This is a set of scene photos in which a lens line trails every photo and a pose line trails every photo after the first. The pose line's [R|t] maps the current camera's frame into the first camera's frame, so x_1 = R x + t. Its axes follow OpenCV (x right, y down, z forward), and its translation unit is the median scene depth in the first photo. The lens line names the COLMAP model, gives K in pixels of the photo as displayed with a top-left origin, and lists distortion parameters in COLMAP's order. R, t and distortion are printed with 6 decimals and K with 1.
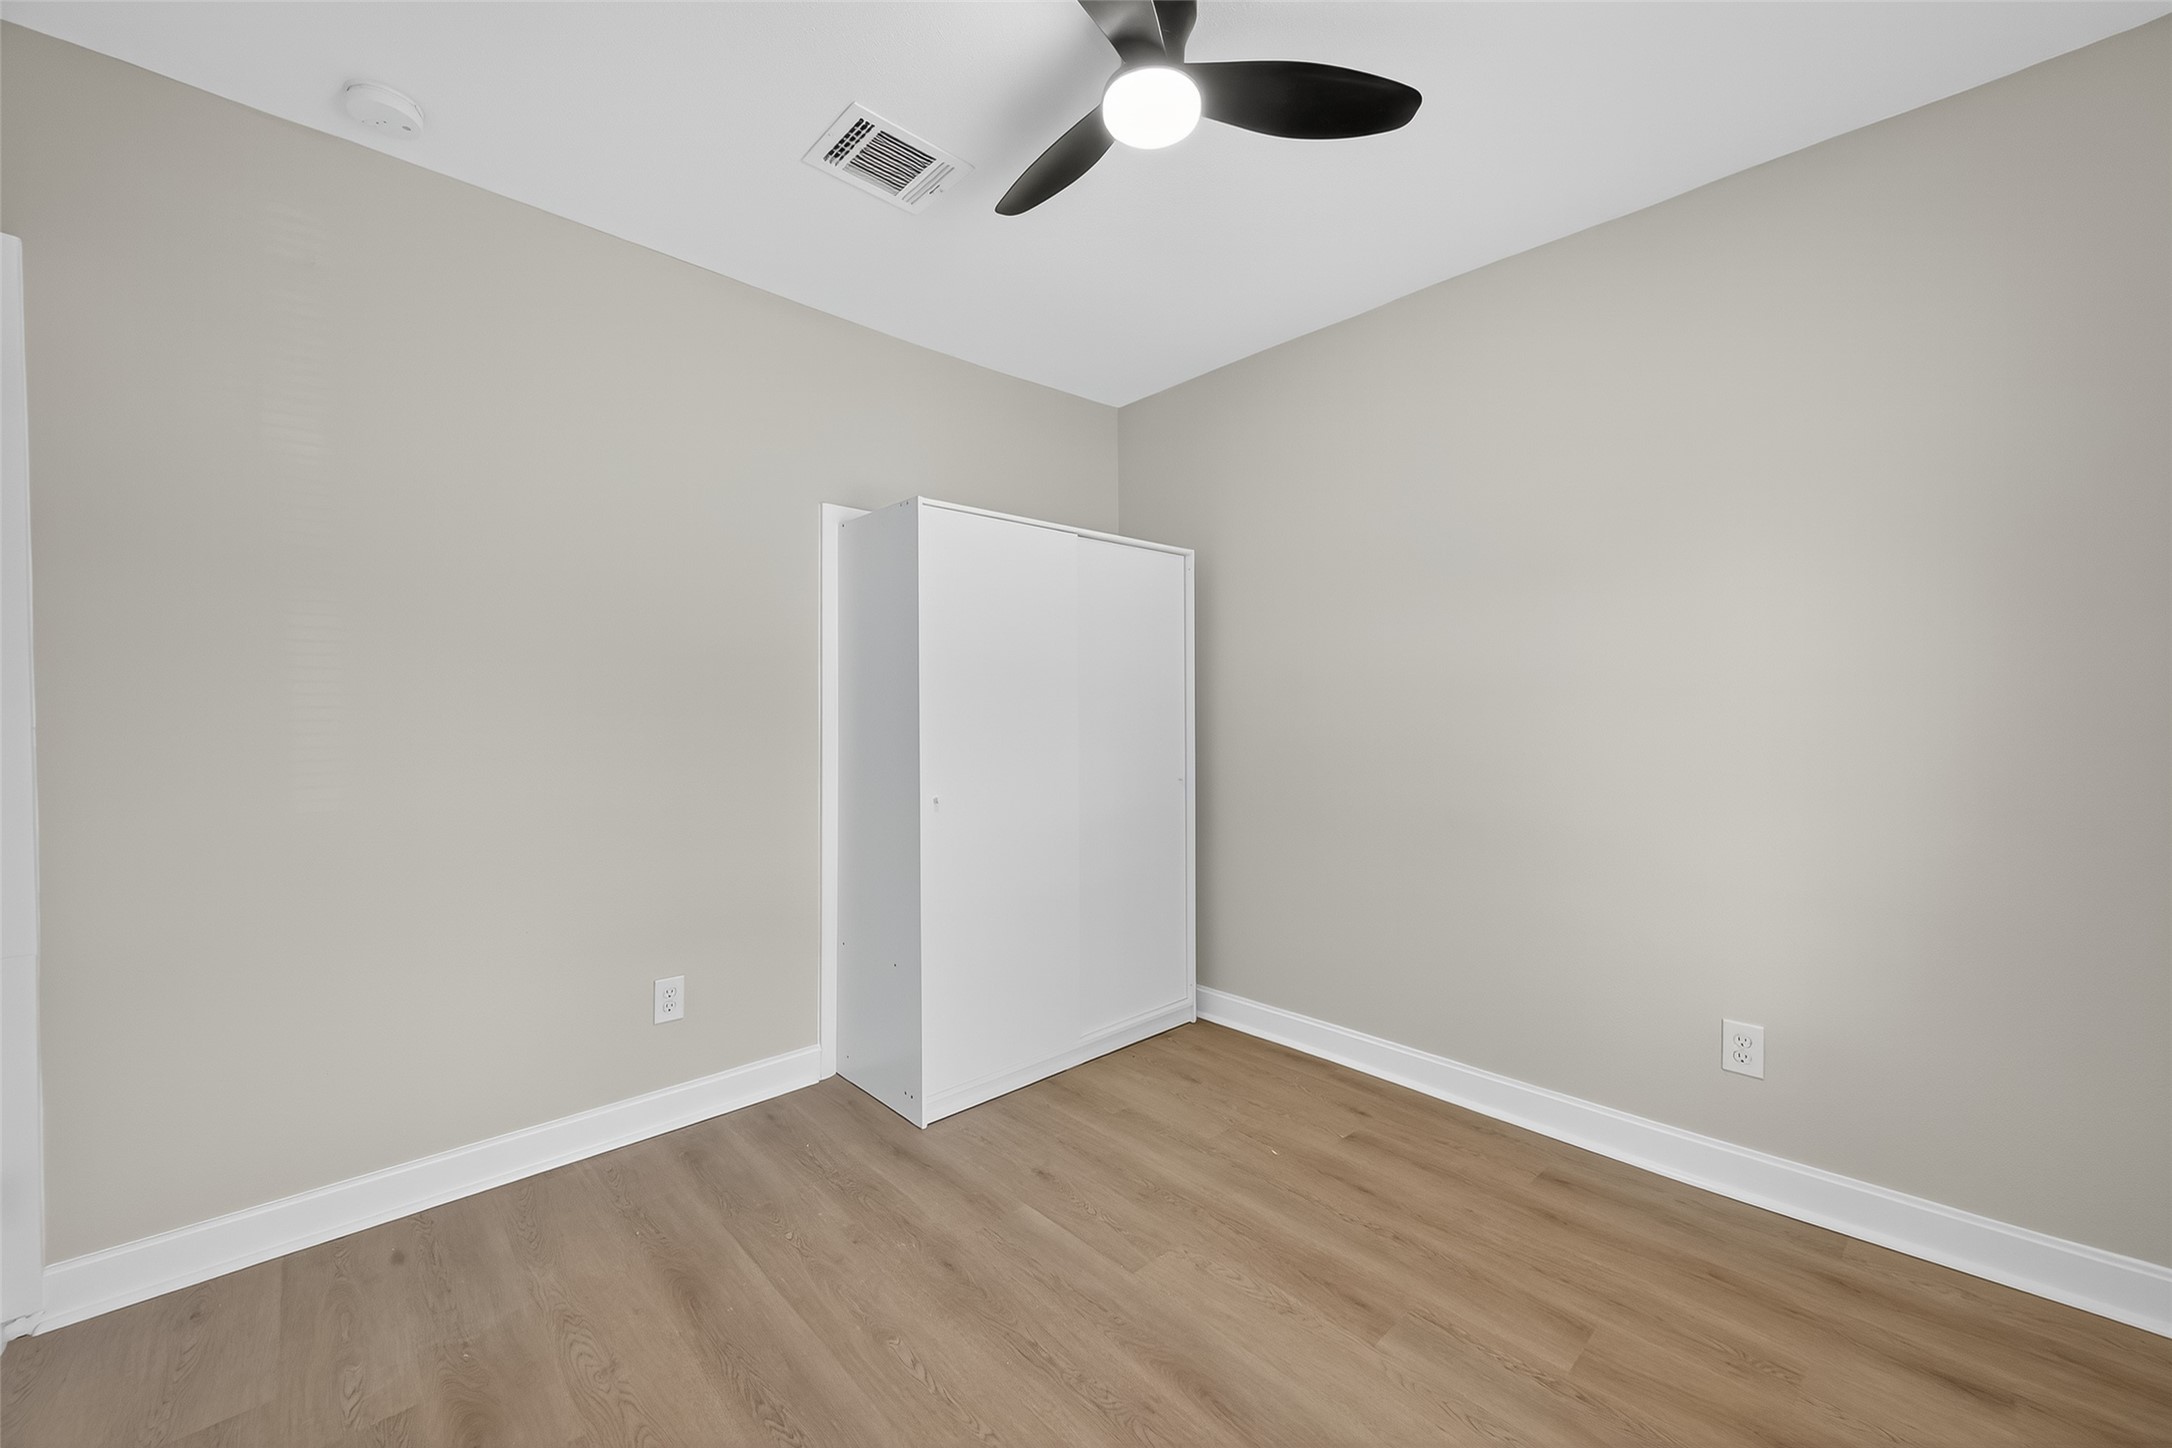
lens RADIAL K [[851.4, 0, 1088.9], [0, 851.4, 697.1], [0, 0, 1]] dist [0.001096, -0.000040]
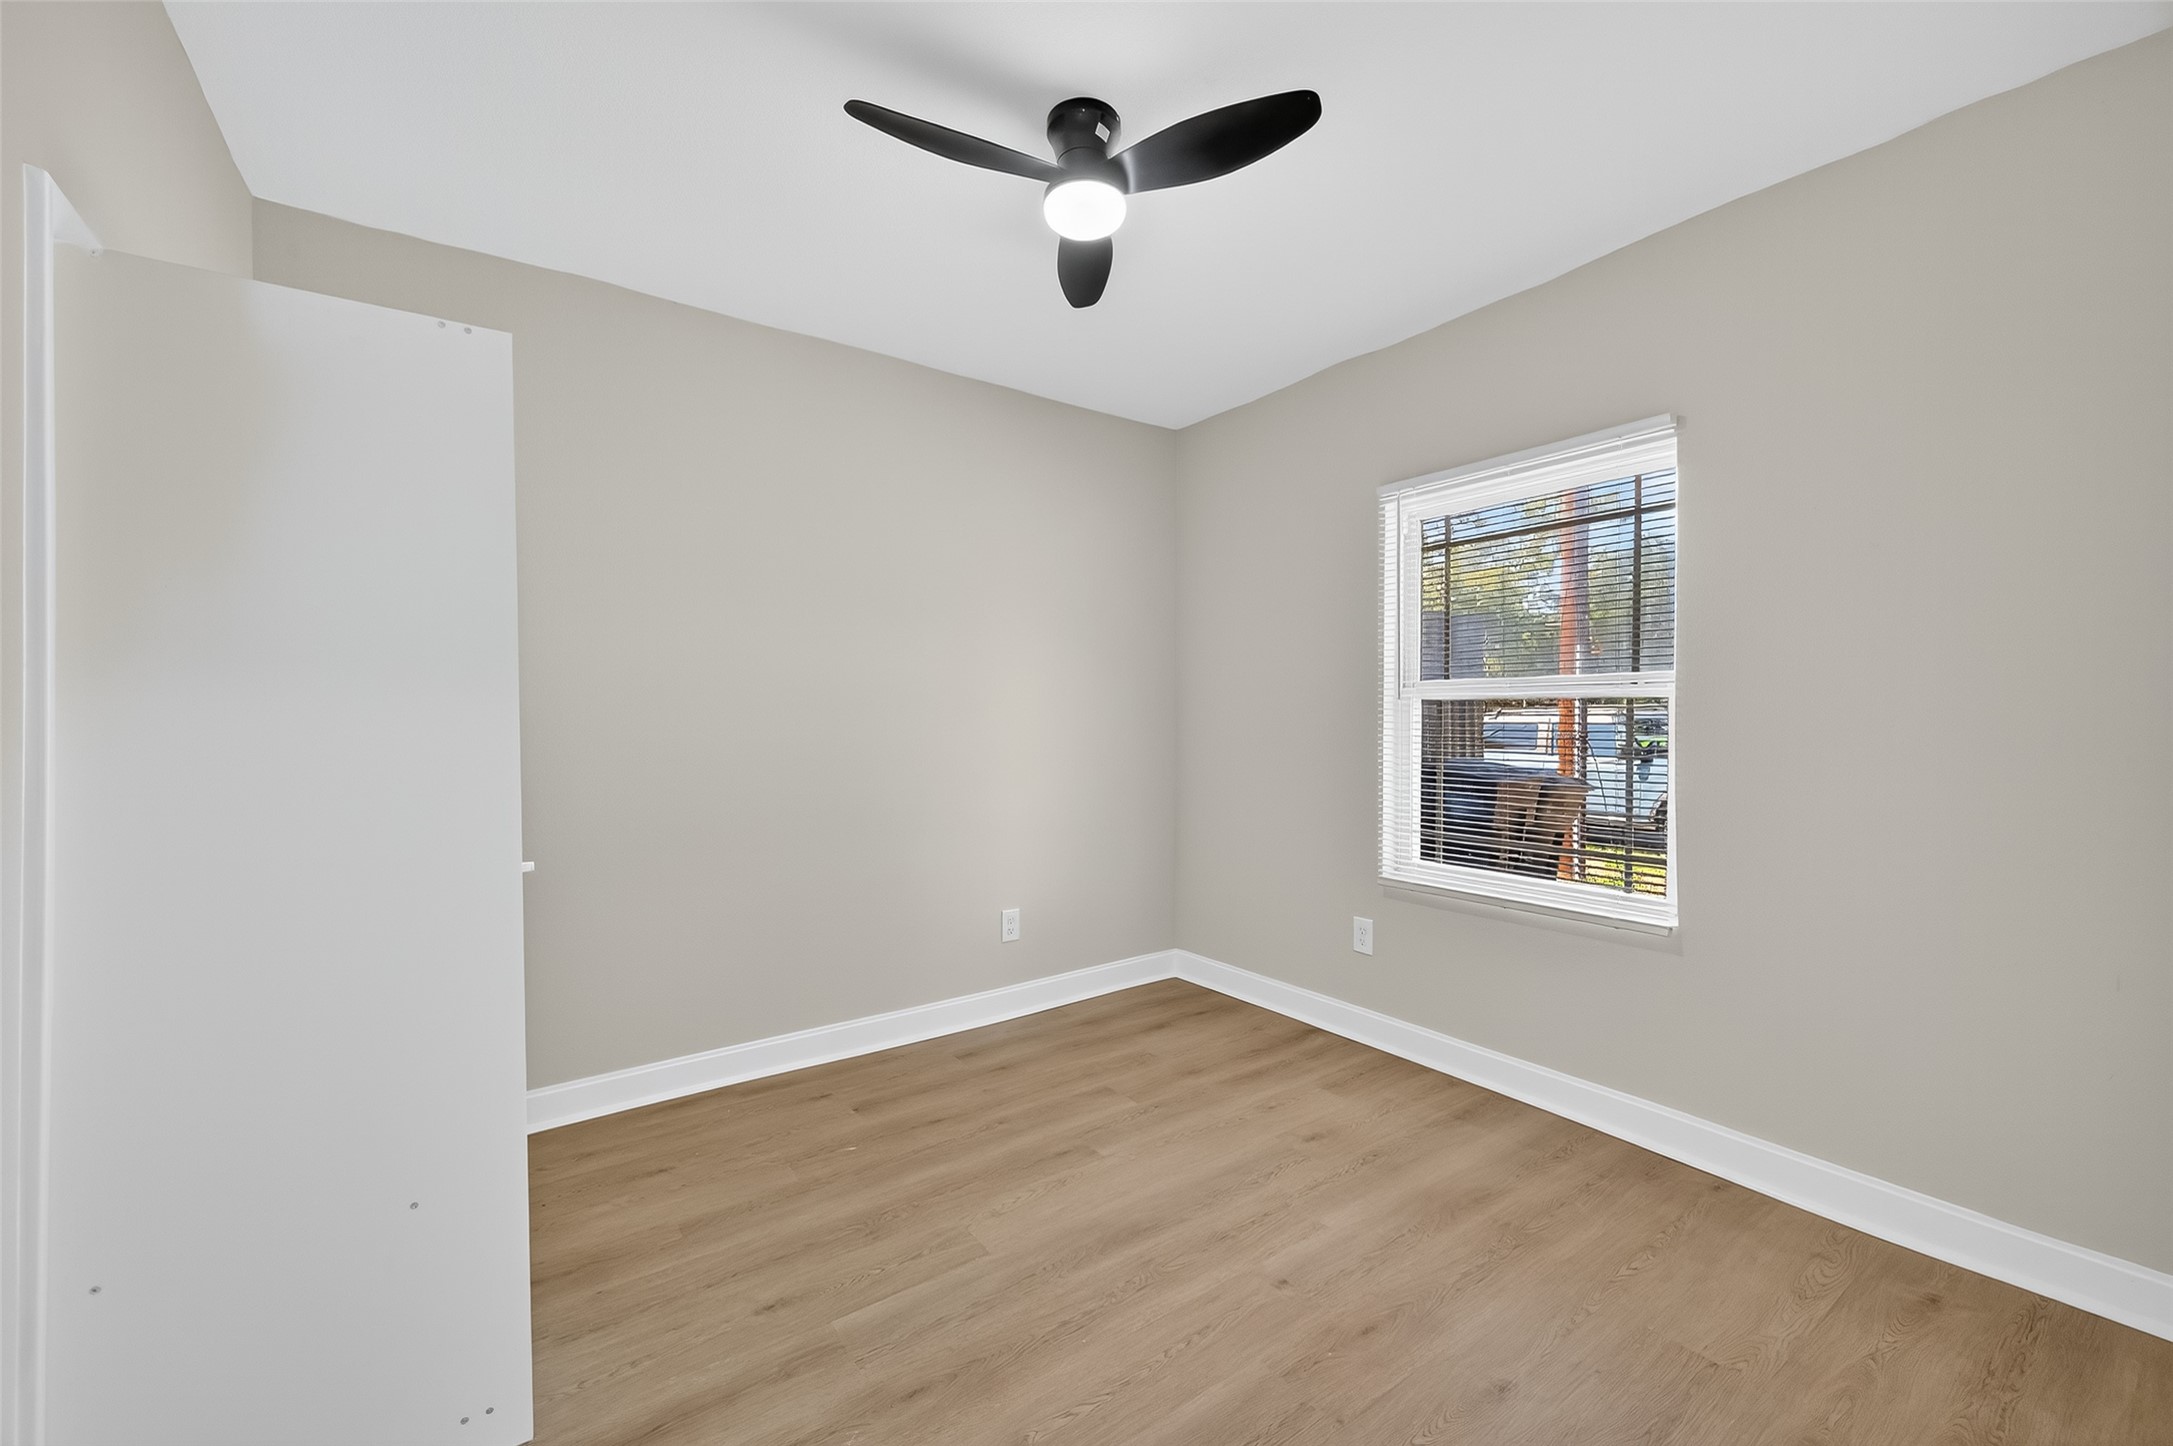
lens RADIAL K [[851.7, 0, 1089.4], [0, 851.7, 696.1], [0, 0, 1]] dist [0.001096, -0.000040]
pose [[0.128963, 0.029775, 0.991202, -0.894997], [-0.010593, 0.999533, -0.028647, 0.016258], [-0.991593, -0.006806, 0.129218, 0.670563]]
